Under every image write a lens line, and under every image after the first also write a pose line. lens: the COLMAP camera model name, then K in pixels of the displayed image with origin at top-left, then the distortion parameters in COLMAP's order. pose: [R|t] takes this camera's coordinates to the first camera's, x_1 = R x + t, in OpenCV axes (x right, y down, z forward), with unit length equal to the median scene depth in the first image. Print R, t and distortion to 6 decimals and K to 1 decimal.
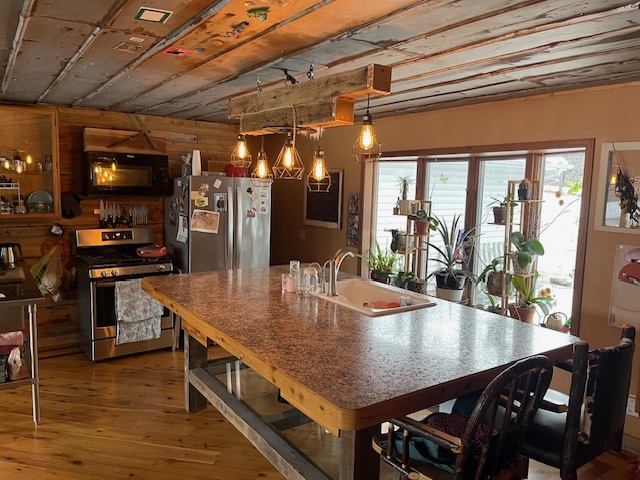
lens RADIAL K [[478.9, 0, 318.7], [0, 478.9, 239.5], [0, 0, 1]] dist [0.029904, -0.020837]
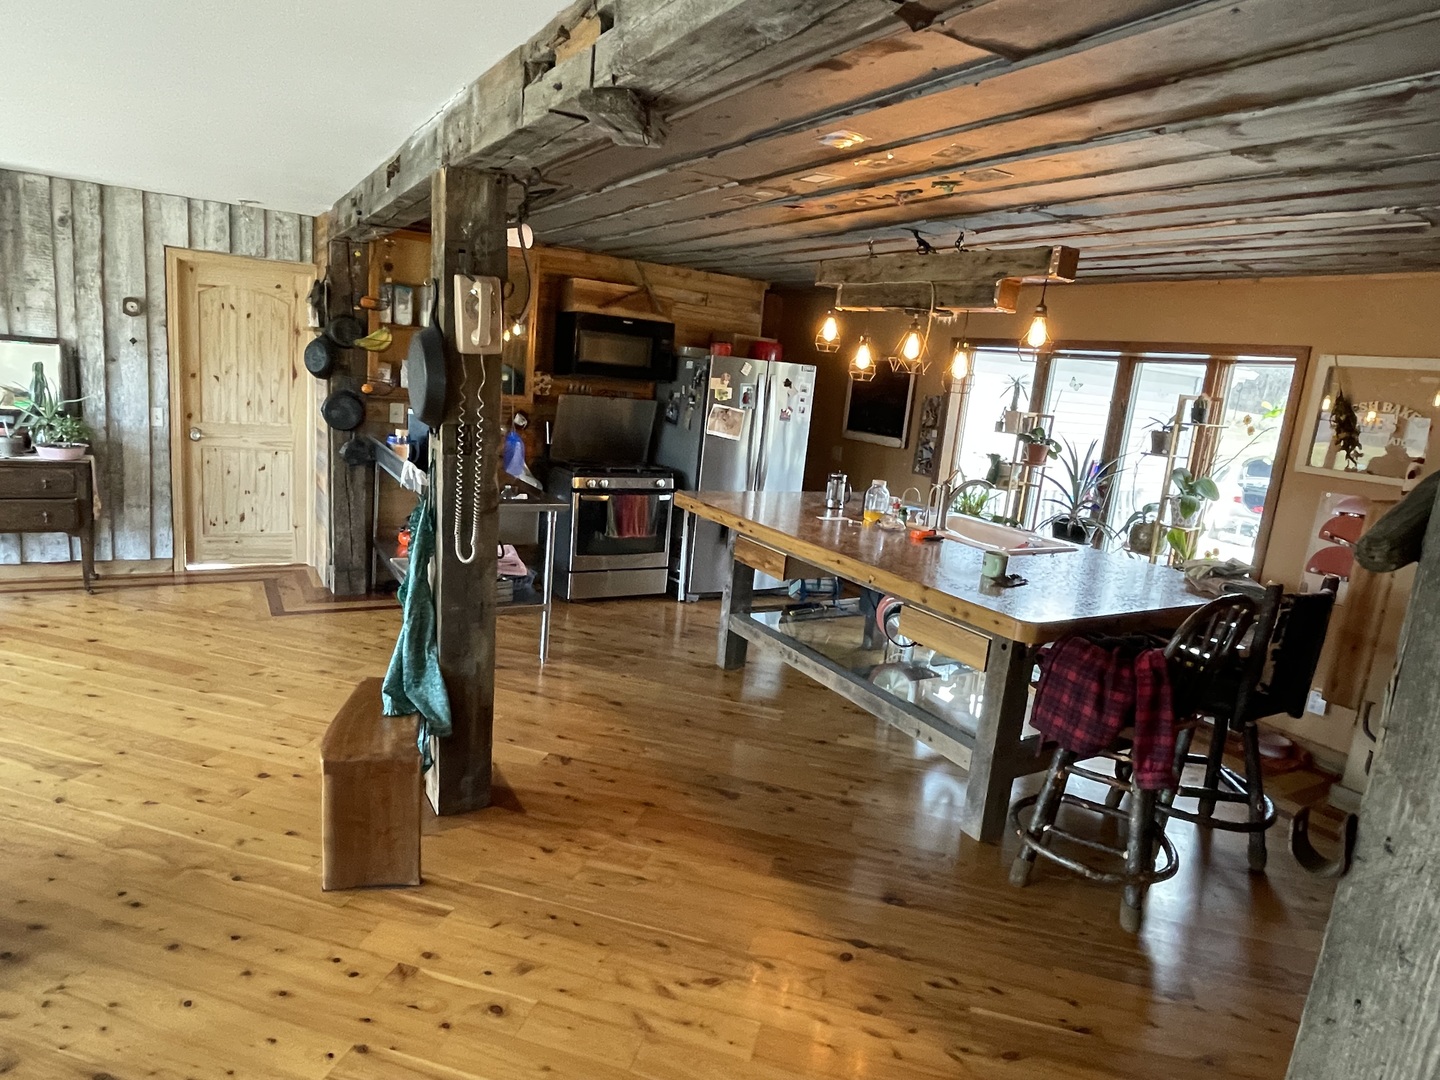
lens RADIAL K [[846.7, 0, 718.3], [0, 846.7, 541.4], [0, 0, 1]] dist [-0.017141, 0.005945]
pose [[0.995382, 0.078887, -0.054700, -0.185312], [-0.073974, 0.993487, 0.086669, 0.033282], [0.061180, -0.082223, 0.994734, -0.280352]]
